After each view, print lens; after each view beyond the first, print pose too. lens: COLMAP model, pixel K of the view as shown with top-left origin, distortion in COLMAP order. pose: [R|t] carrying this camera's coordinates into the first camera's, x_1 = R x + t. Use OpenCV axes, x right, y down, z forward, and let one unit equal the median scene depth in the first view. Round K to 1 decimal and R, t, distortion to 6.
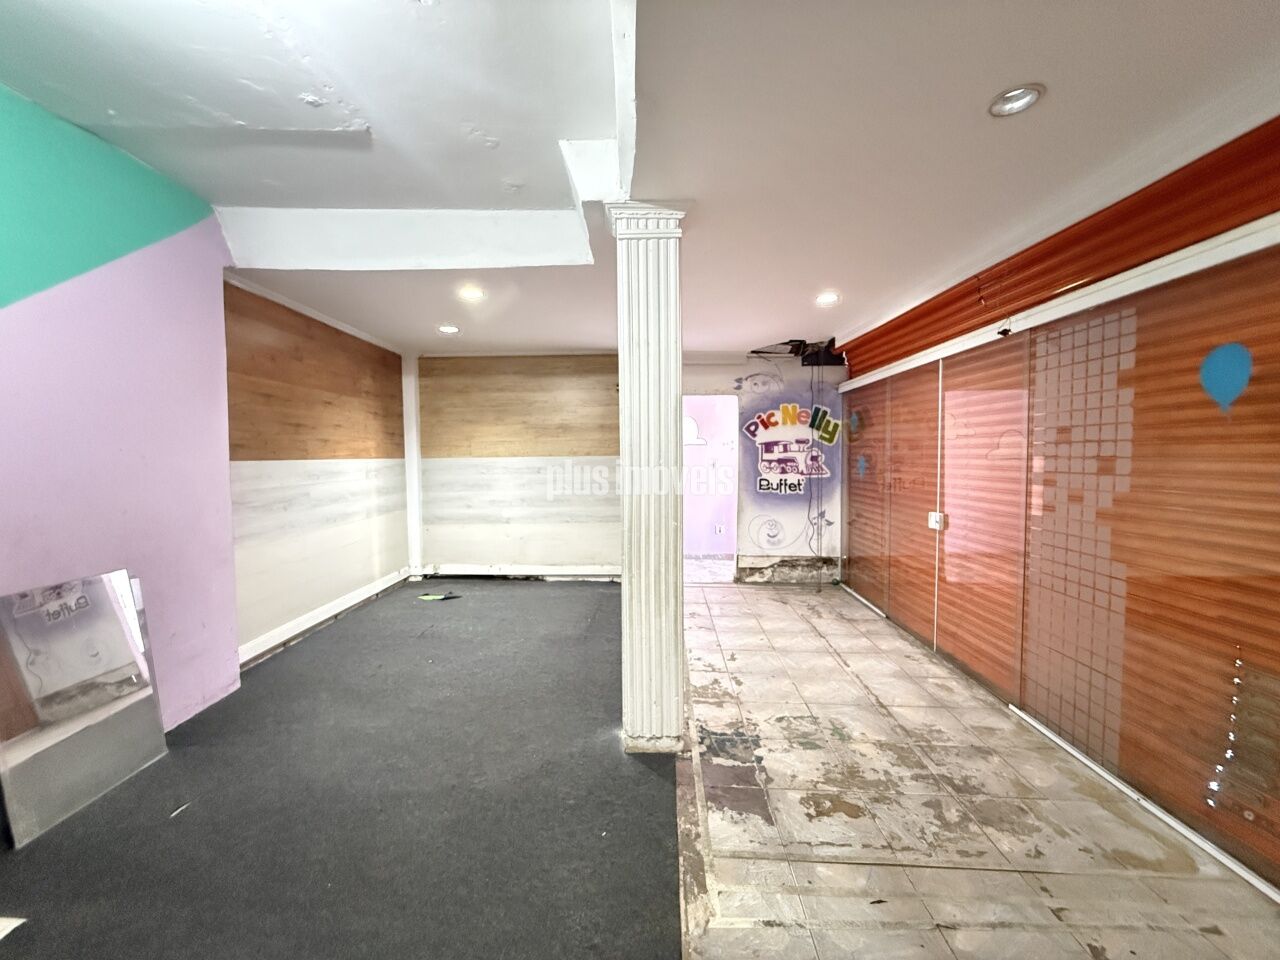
lens RADIAL K [[509.8, 0, 638.6], [0, 509.8, 480.0], [0, 0, 1]] dist [0.000561, -0.000191]
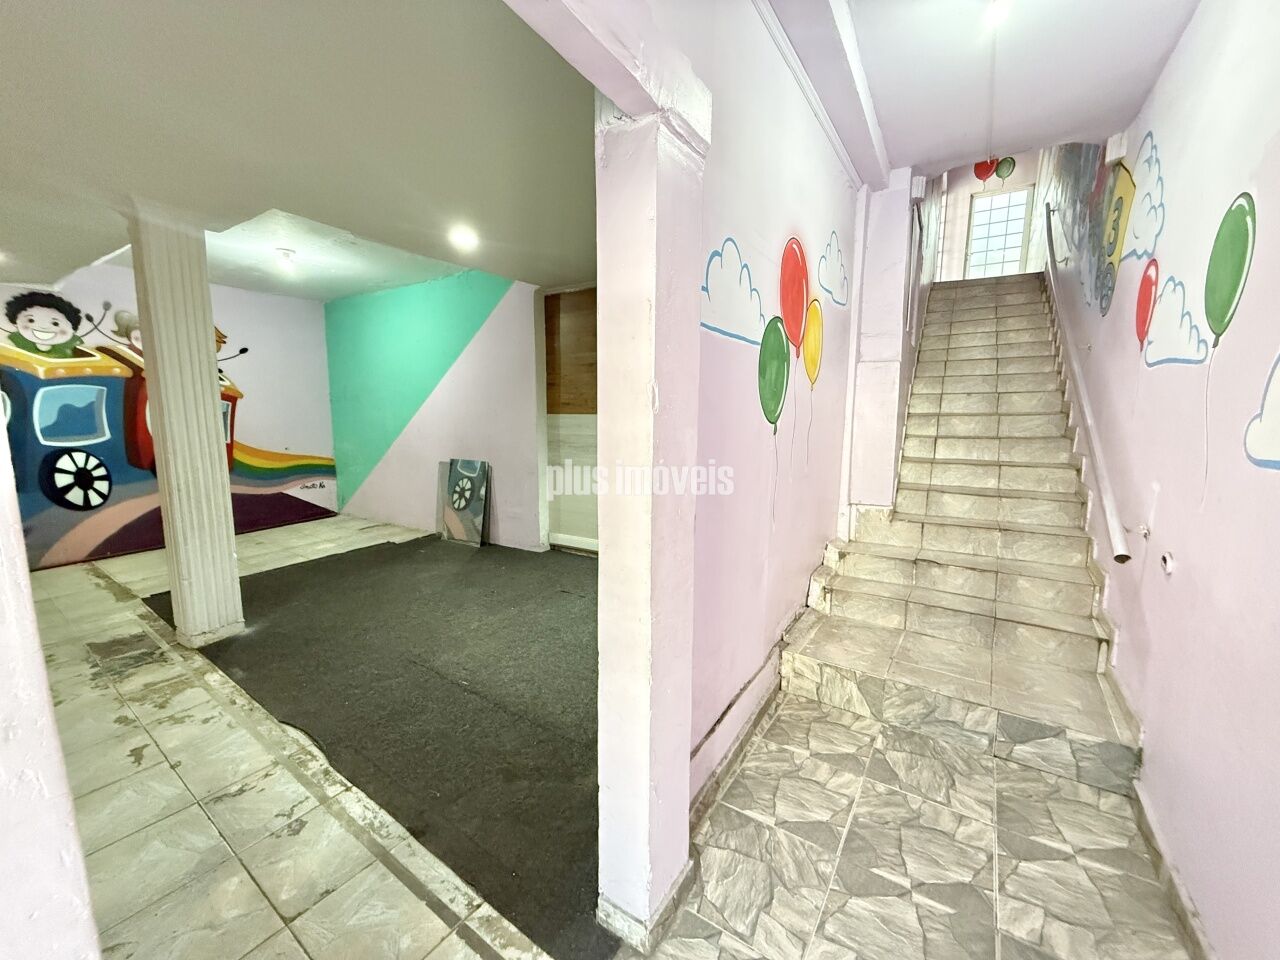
lens RADIAL K [[509.8, 0, 638.6], [0, 509.8, 480.0], [0, 0, 1]] dist [0.000561, -0.000191]
pose [[-0.542588, 0.115488, -0.832022, 0.465138], [-0.039278, 0.985932, 0.162466, -0.123804], [0.839080, 0.120832, -0.530419, 2.525496]]
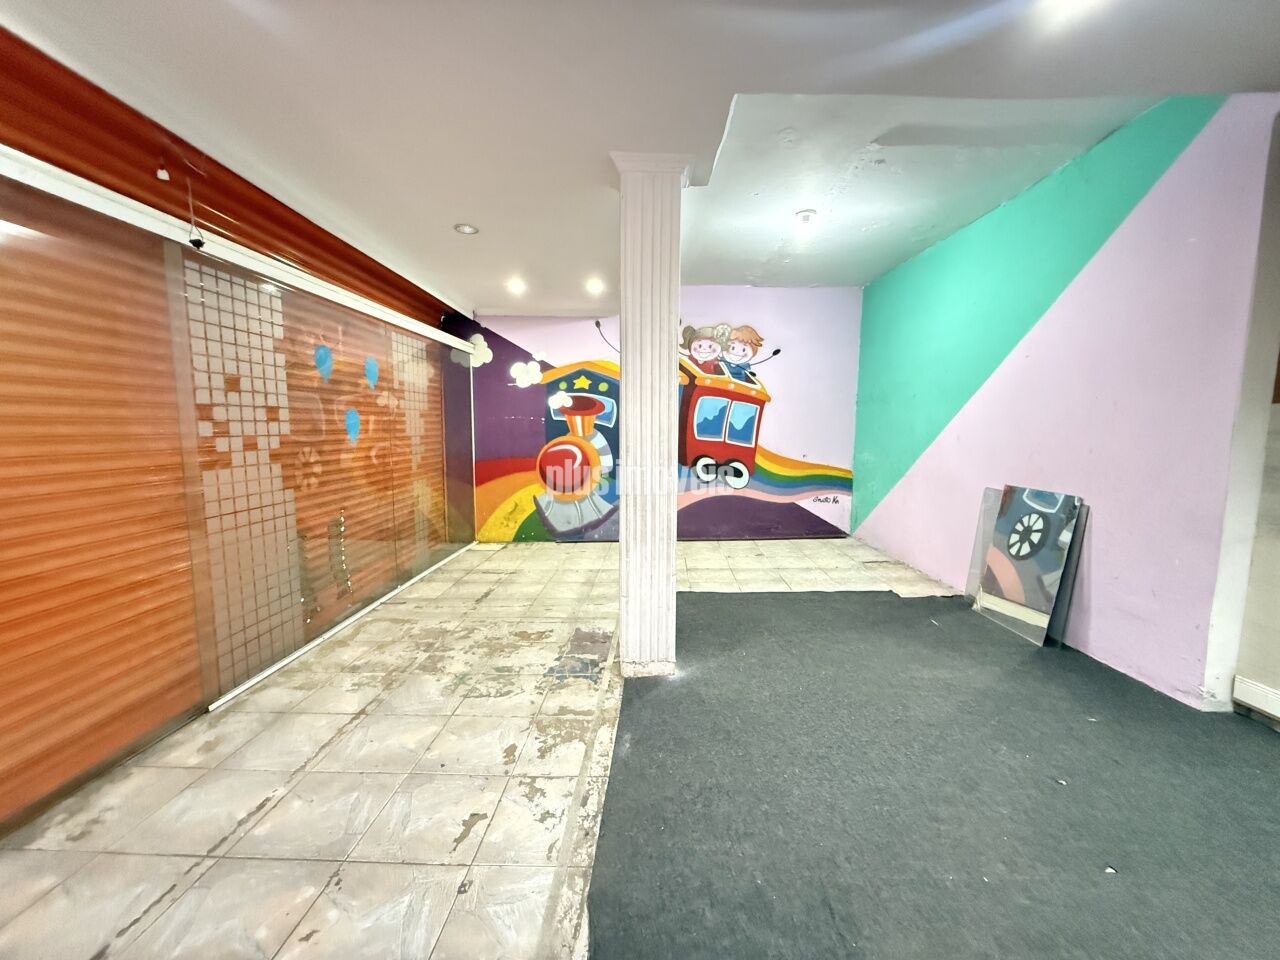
lens RADIAL K [[509.8, 0, 638.6], [0, 509.8, 480.0], [0, 0, 1]] dist [0.000561, -0.000191]
pose [[-0.999974, 0.002326, 0.006778, 0.036270], [0.003349, 0.987894, 0.155095, -0.053204], [-0.006335, 0.155114, -0.987876, 2.016736]]
